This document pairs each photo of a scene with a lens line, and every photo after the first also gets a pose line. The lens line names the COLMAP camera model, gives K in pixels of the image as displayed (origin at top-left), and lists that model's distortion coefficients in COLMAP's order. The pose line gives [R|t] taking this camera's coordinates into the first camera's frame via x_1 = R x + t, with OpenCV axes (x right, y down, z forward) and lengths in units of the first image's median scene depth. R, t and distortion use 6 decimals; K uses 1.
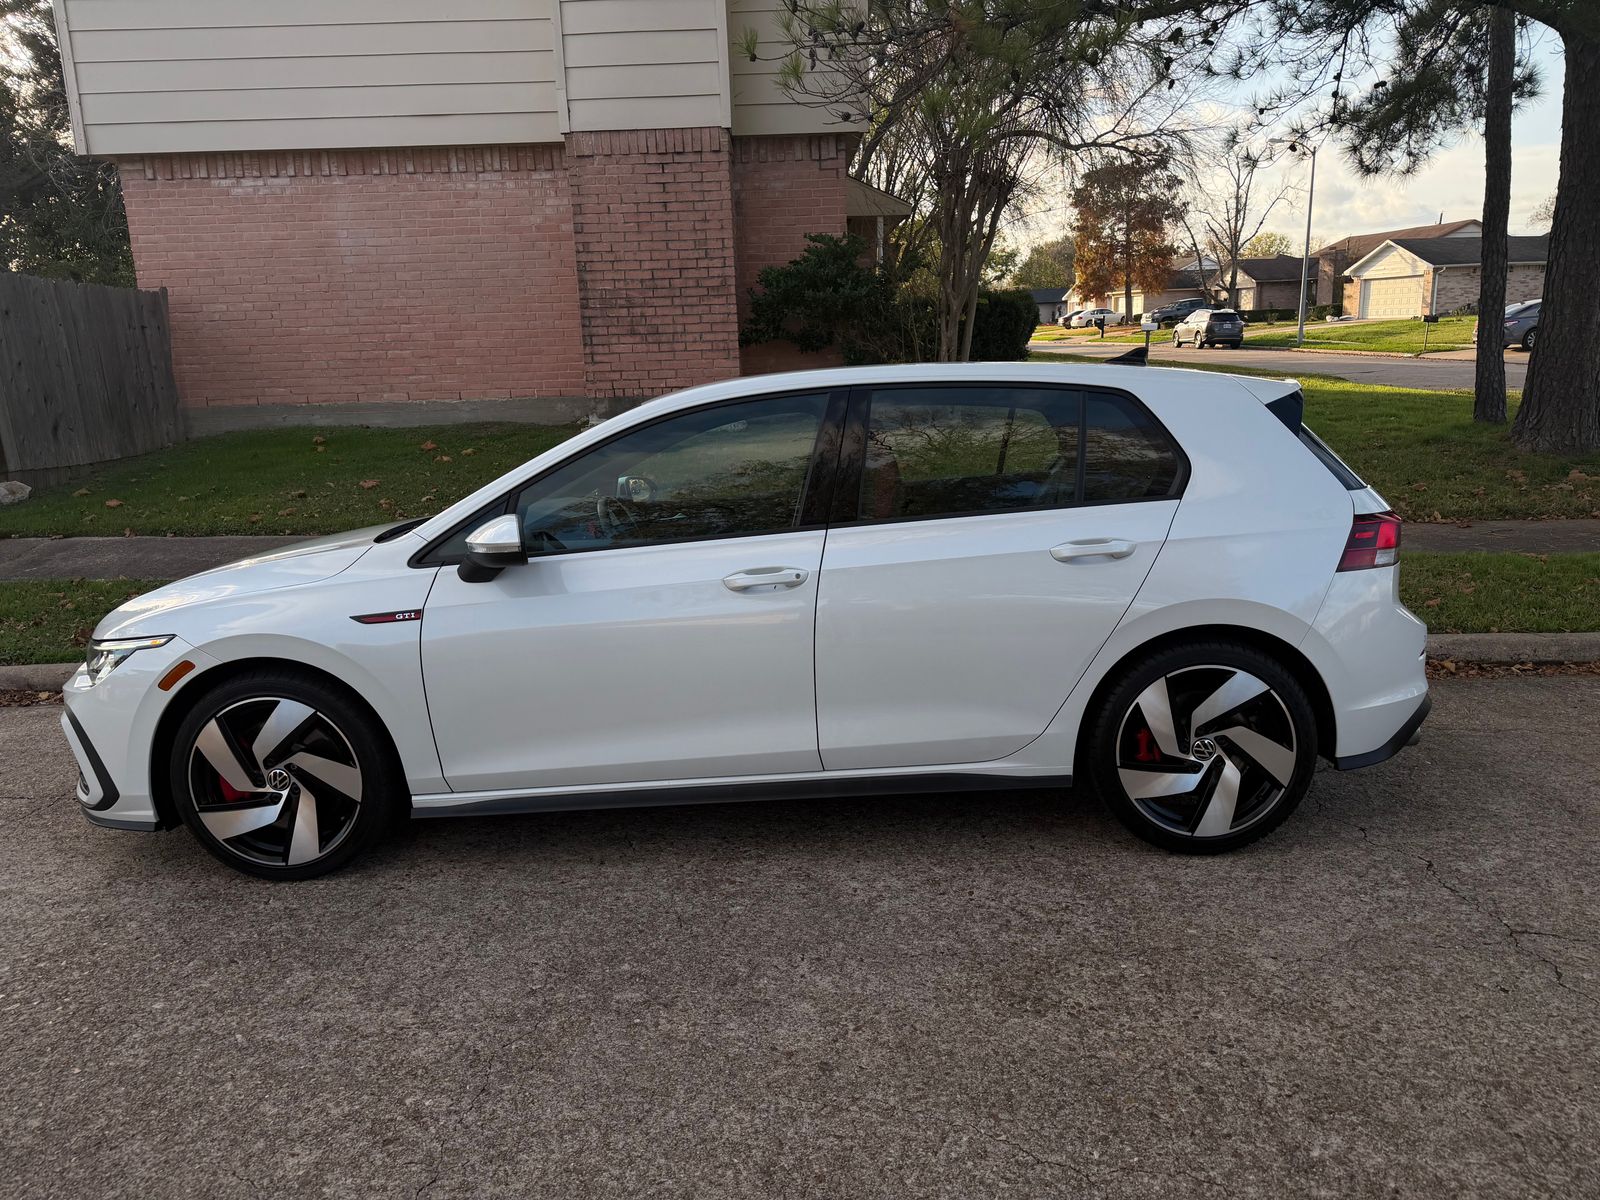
lens RADIAL K [[1111.8, 0, 817.7], [0, 1111.8, 599.2], [0, 0, 1]] dist [0.060501, -0.081820]
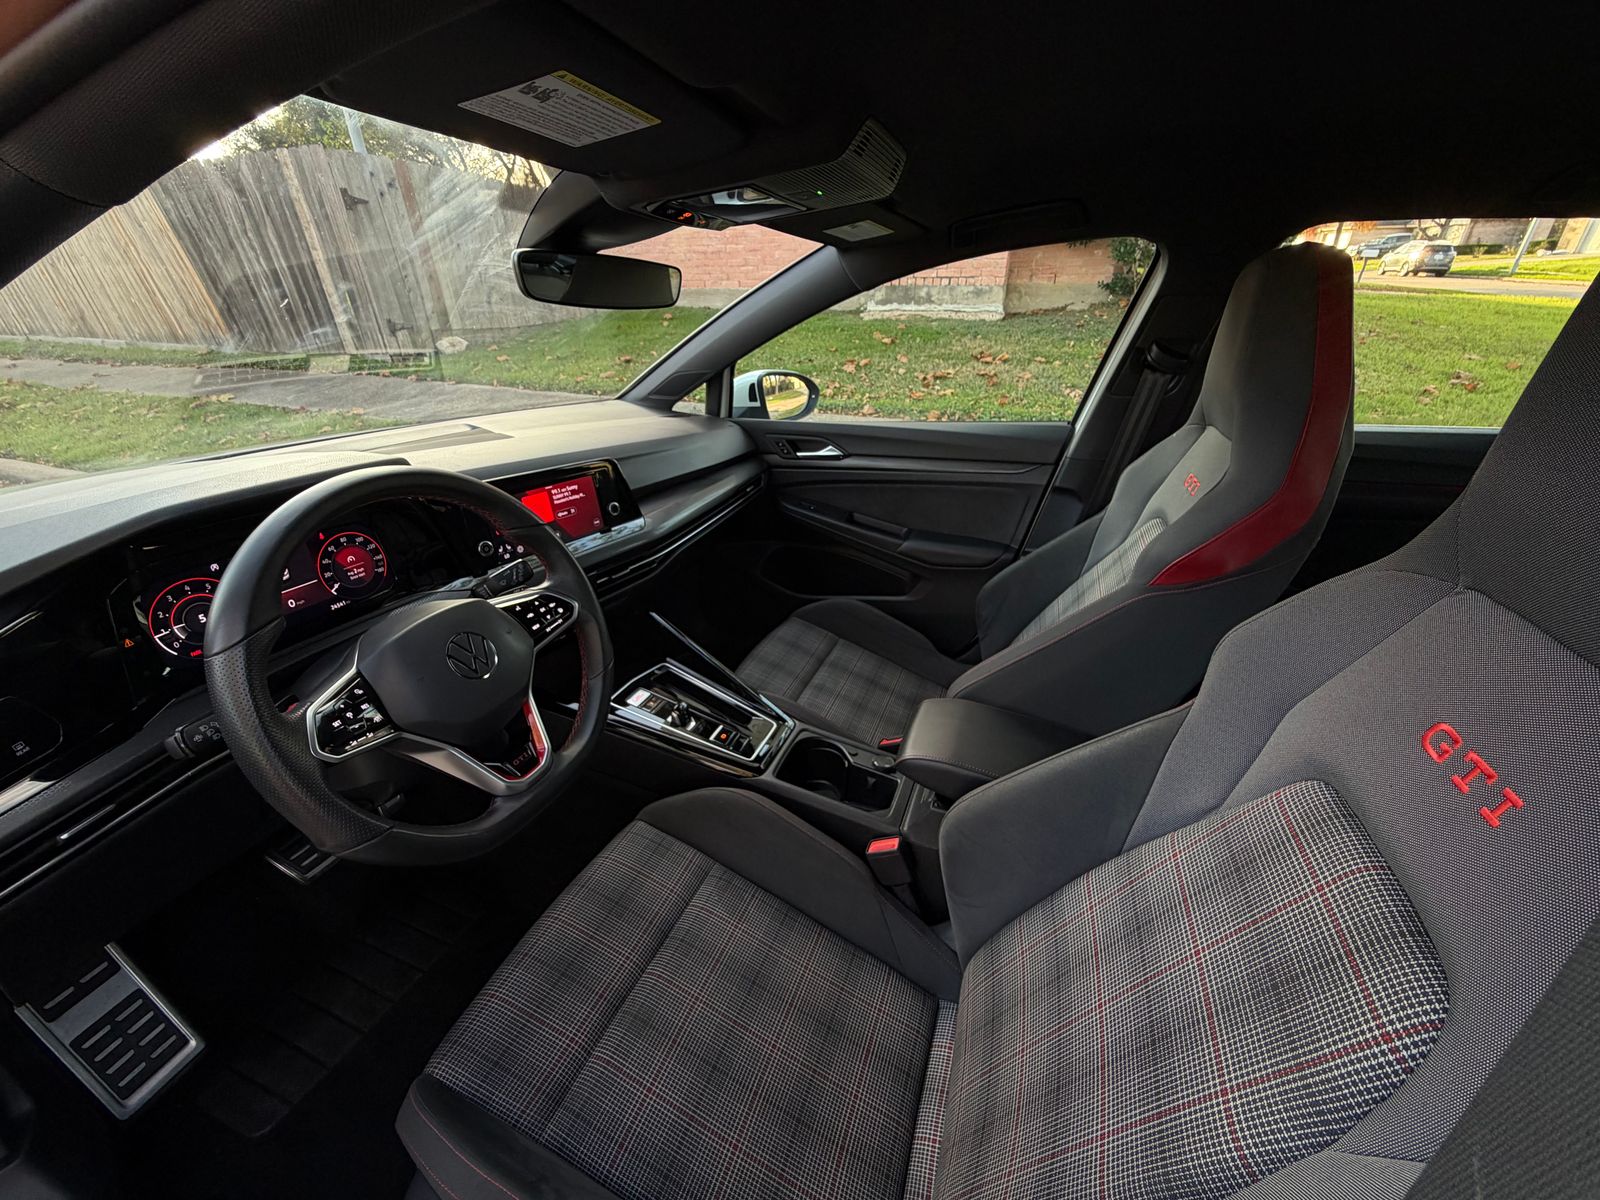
lens RADIAL K [[641.1, 0, 795.4], [0, 641.1, 602.5], [0, 0, 1]] dist [0.000845, 0.000101]
pose [[0.934790, 0.179821, -0.306319, -0.011937], [-0.096198, 0.958322, 0.269008, -0.035754], [0.341925, -0.221999, 0.913129, 0.280151]]
